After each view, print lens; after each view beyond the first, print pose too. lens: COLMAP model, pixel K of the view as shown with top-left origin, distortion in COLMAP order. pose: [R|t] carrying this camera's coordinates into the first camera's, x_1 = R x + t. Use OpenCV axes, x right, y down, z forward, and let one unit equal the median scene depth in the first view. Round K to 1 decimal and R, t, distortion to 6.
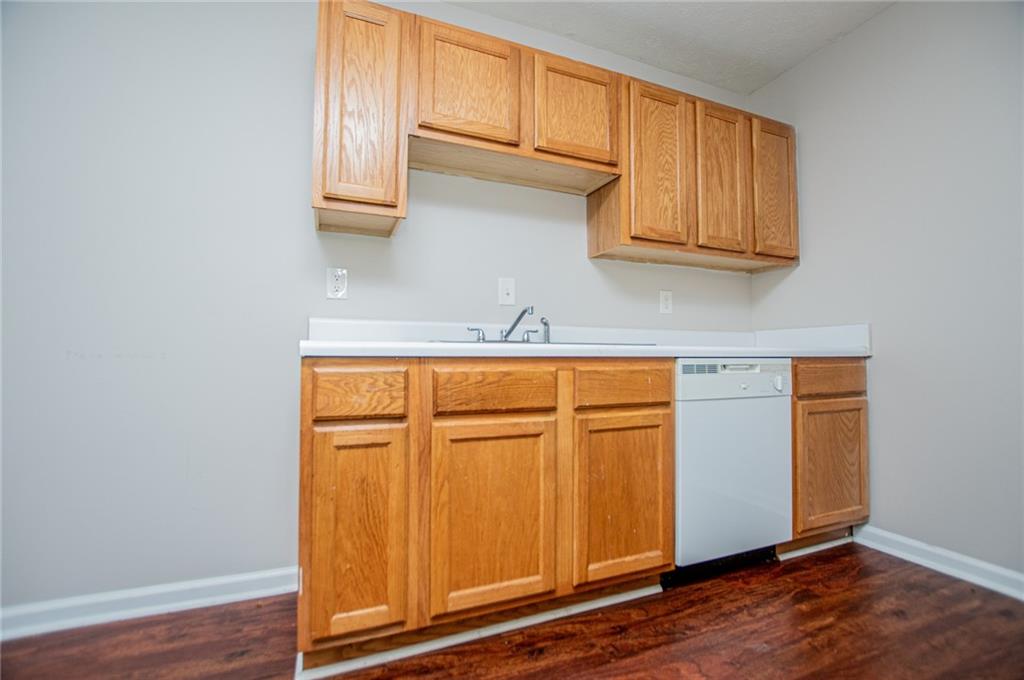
lens RADIAL K [[450.1, 0, 518.8], [0, 450.1, 340.6], [0, 0, 1]] dist [-0.025153, 0.000213]
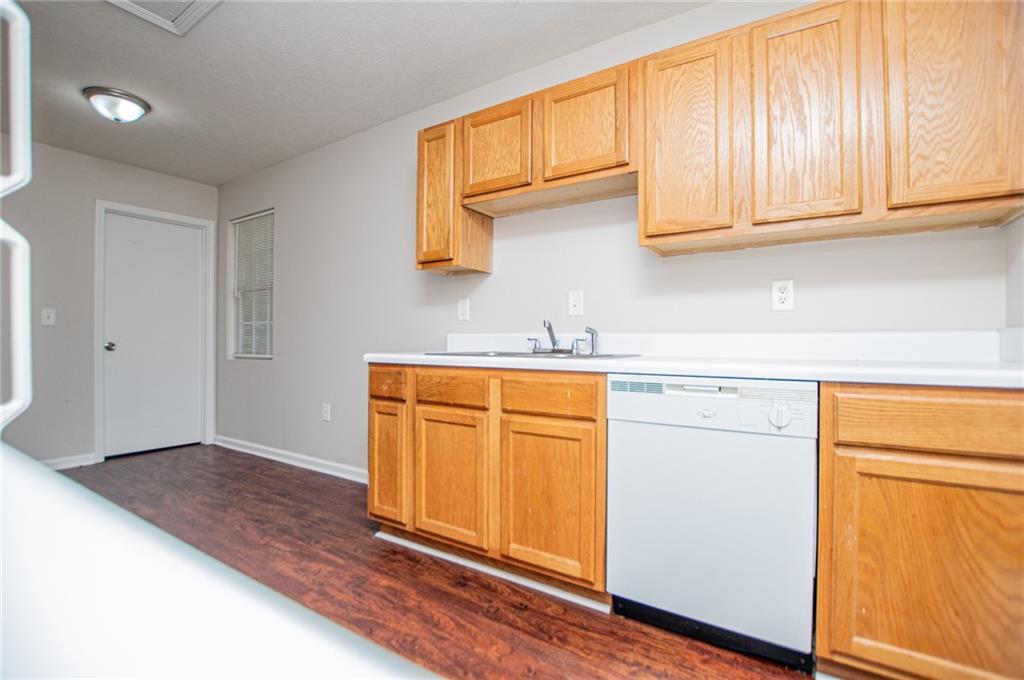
lens RADIAL K [[454.5, 0, 520.7], [0, 454.5, 341.0], [0, 0, 1]] dist [-0.026322, 0.000437]
pose [[0.575289, 0.000103, -0.817950, 1.088128], [0.026006, 0.999492, 0.018417, -0.053705], [0.817537, -0.031867, 0.574994, 0.325724]]
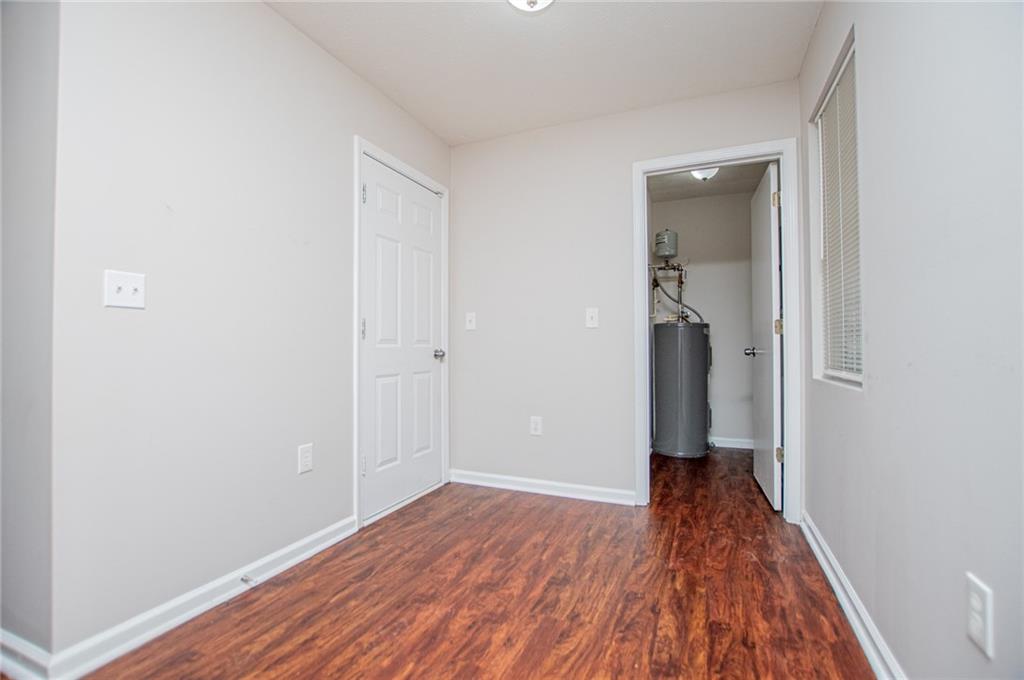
lens RADIAL K [[454.5, 0, 520.7], [0, 454.5, 341.0], [0, 0, 1]] dist [-0.026322, 0.000437]
pose [[-0.712057, -0.006889, -0.702088, -0.444022], [0.027769, 0.998893, -0.037965, -0.032552], [0.701573, -0.046530, -0.711077, 0.805636]]
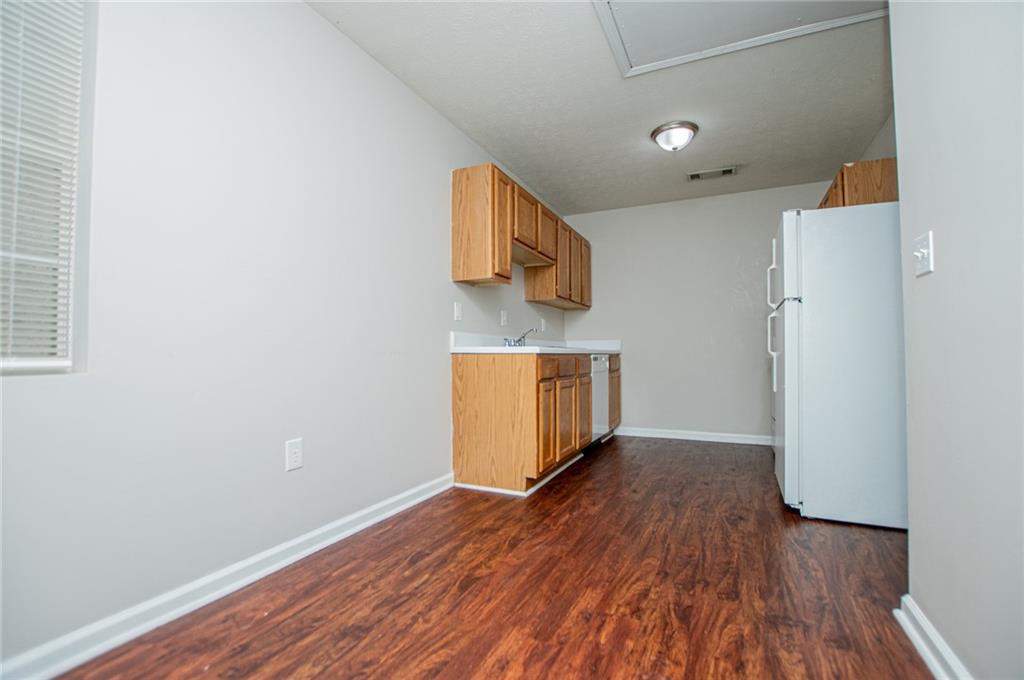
lens RADIAL K [[450.1, 0, 518.8], [0, 450.1, 340.6], [0, 0, 1]] dist [-0.025153, 0.000213]
pose [[0.739544, 0.019366, 0.672829, -1.632195], [-0.021730, 0.999752, -0.004891, -0.014346], [-0.672757, -0.011004, 0.739782, -0.528997]]
